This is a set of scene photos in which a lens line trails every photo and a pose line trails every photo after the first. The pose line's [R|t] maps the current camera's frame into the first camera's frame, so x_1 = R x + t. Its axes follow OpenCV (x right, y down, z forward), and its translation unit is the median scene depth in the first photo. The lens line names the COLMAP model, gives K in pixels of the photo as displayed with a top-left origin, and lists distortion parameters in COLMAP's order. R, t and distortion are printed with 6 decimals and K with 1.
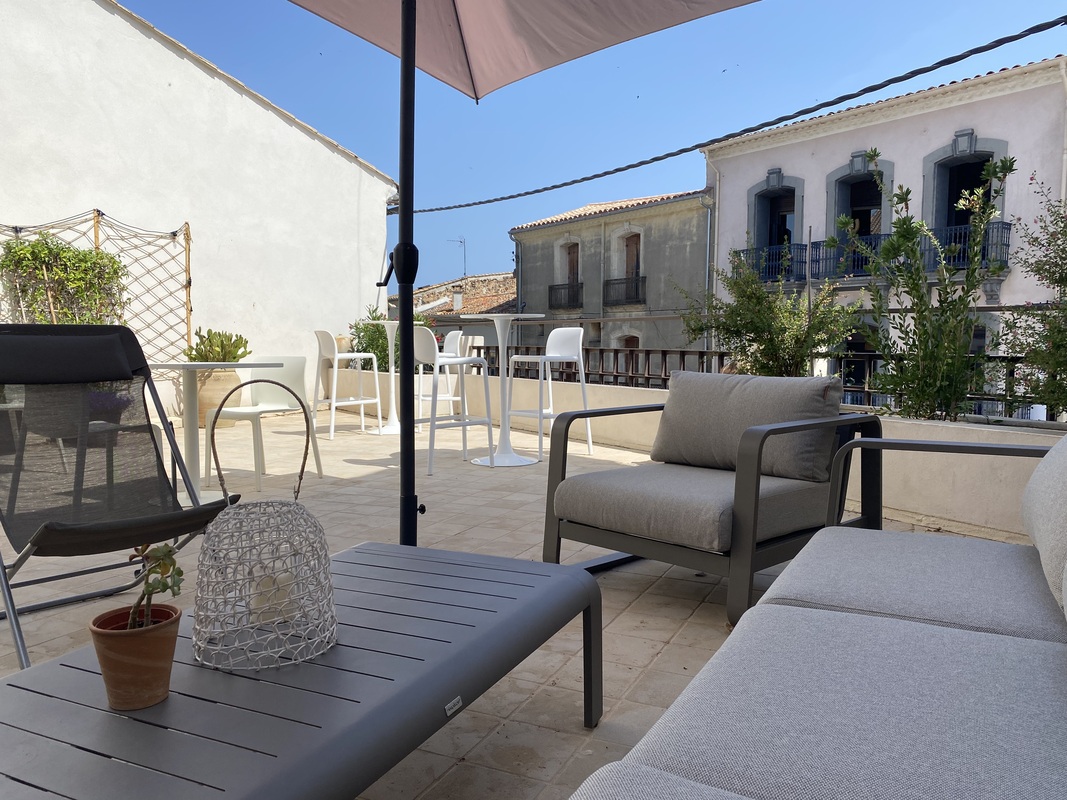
lens RADIAL K [[799.9, 0, 533.5], [0, 799.9, 400.0], [0, 0, 1]] dist [0.038519, -0.044079]
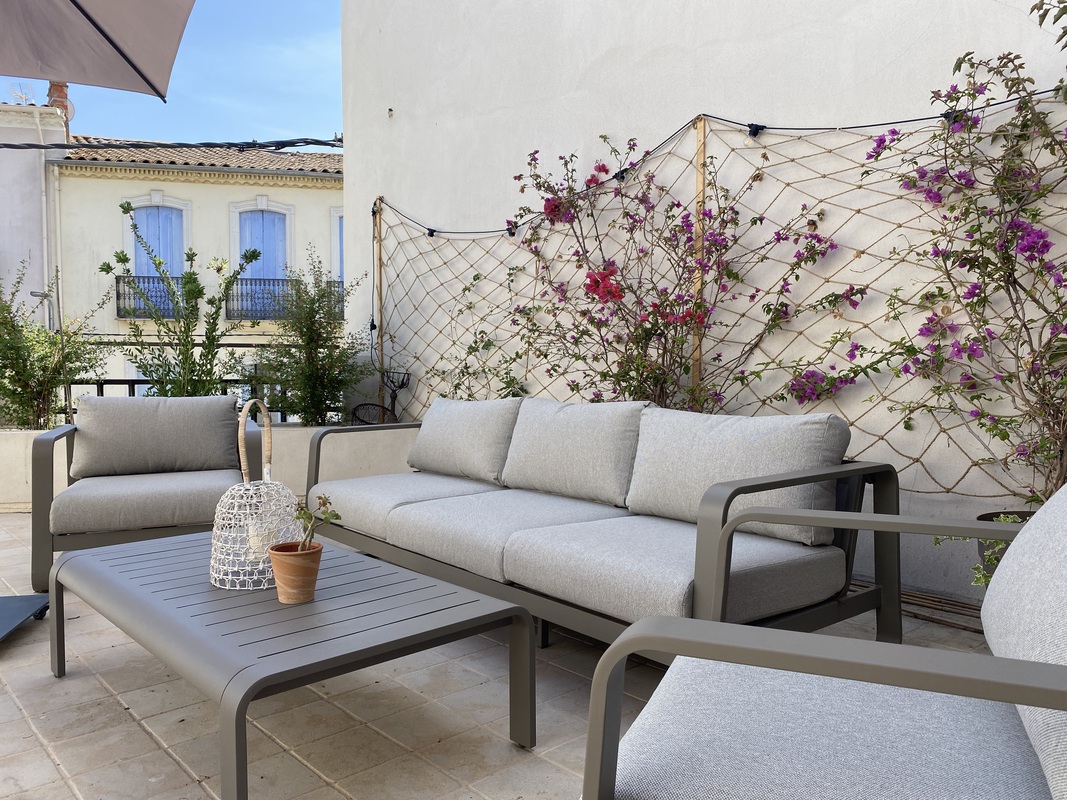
lens RADIAL K [[799.9, 0, 533.5], [0, 799.9, 400.0], [0, 0, 1]] dist [0.038519, -0.044079]
pose [[0.385569, -0.035167, 0.922009, -0.461450], [0.070744, 0.997459, 0.008460, 0.005119], [-0.919963, 0.061965, 0.387077, 0.000441]]
